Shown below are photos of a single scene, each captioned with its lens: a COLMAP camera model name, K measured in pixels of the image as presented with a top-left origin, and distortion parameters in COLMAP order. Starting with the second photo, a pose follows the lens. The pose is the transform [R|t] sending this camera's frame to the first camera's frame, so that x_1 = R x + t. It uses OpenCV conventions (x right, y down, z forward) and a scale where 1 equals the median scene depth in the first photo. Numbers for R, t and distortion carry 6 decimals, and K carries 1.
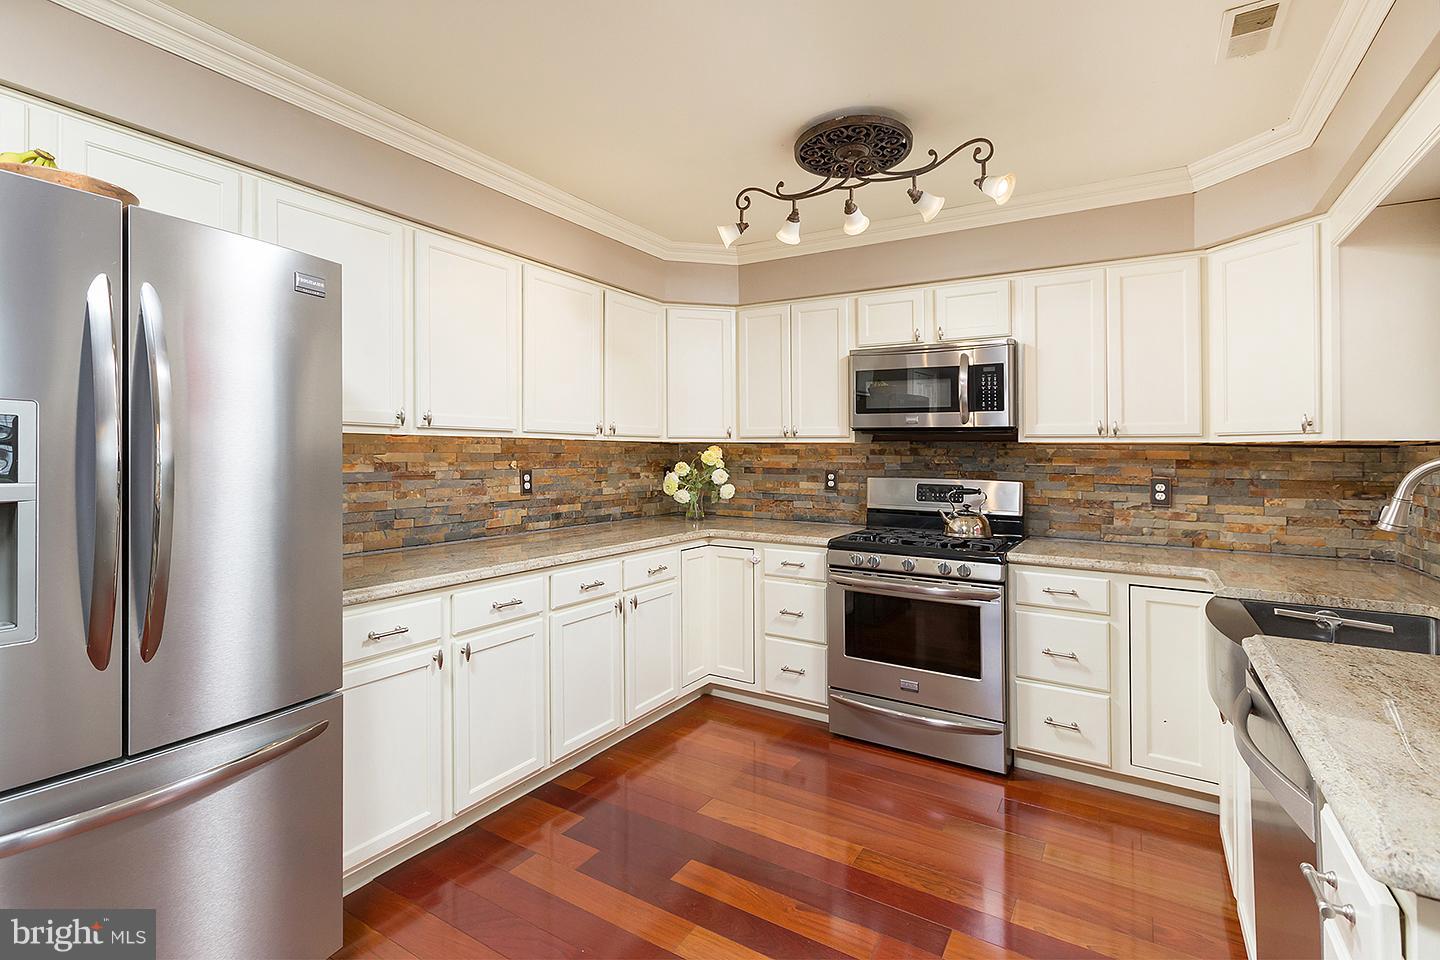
lens RADIAL K [[712.6, 0, 720.0], [0, 712.6, 445.0], [0, 0, 1]] dist [0.003880, 0.000583]
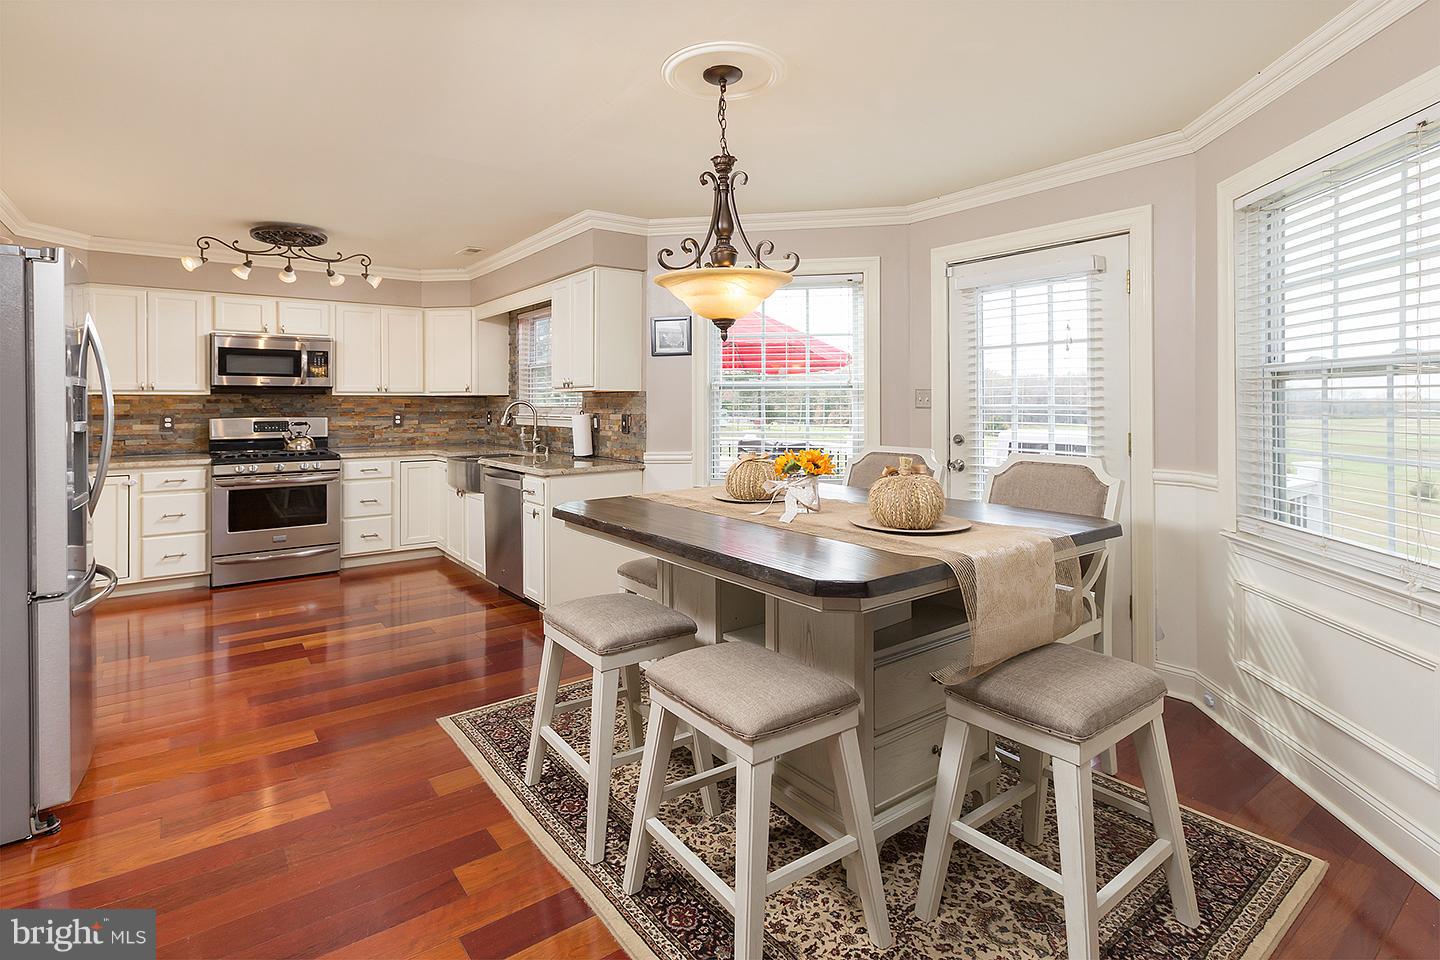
lens RADIAL K [[660.2, 0, 761.9], [0, 660.2, 394.7], [0, 0, 1]] dist [0.001311, 0.000226]
pose [[0.290314, 0.000178, 0.956931, -0.849849], [-0.004789, 0.999988, 0.001267, -0.011596], [-0.956919, -0.004951, 0.290311, -0.517007]]
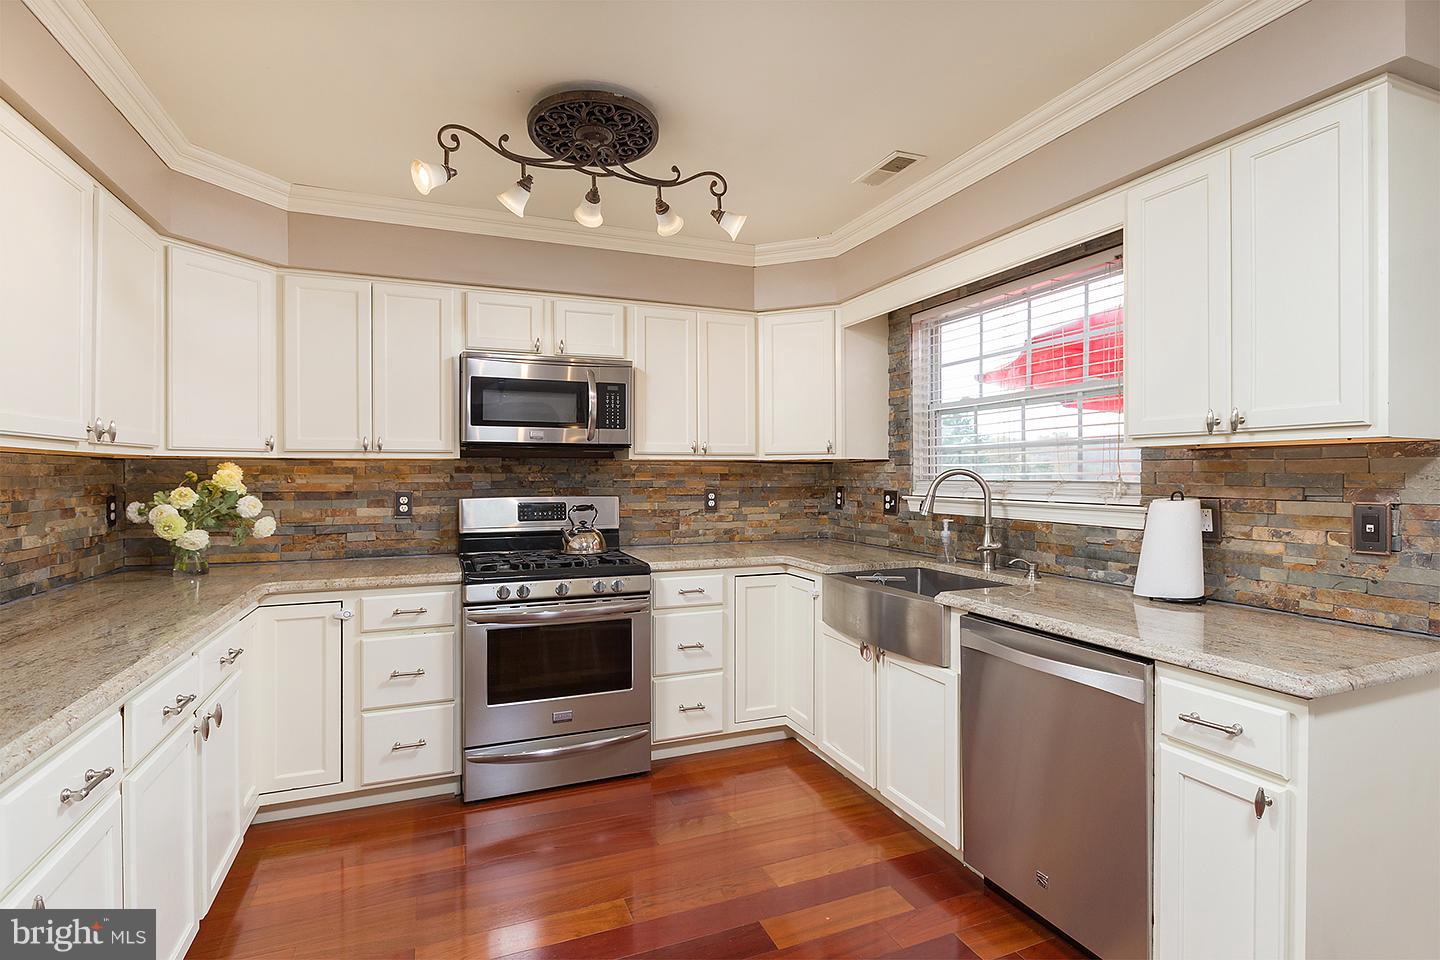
lens RADIAL K [[680.6, 0, 720.4], [0, 680.6, 462.6], [0, 0, 1]] dist [-0.003339, -0.000404]
pose [[0.581948, 0.000757, 0.813225, -0.324712], [-0.000808, 1.000000, -0.000353, 0.001549], [-0.813225, -0.000452, 0.581949, 0.289238]]
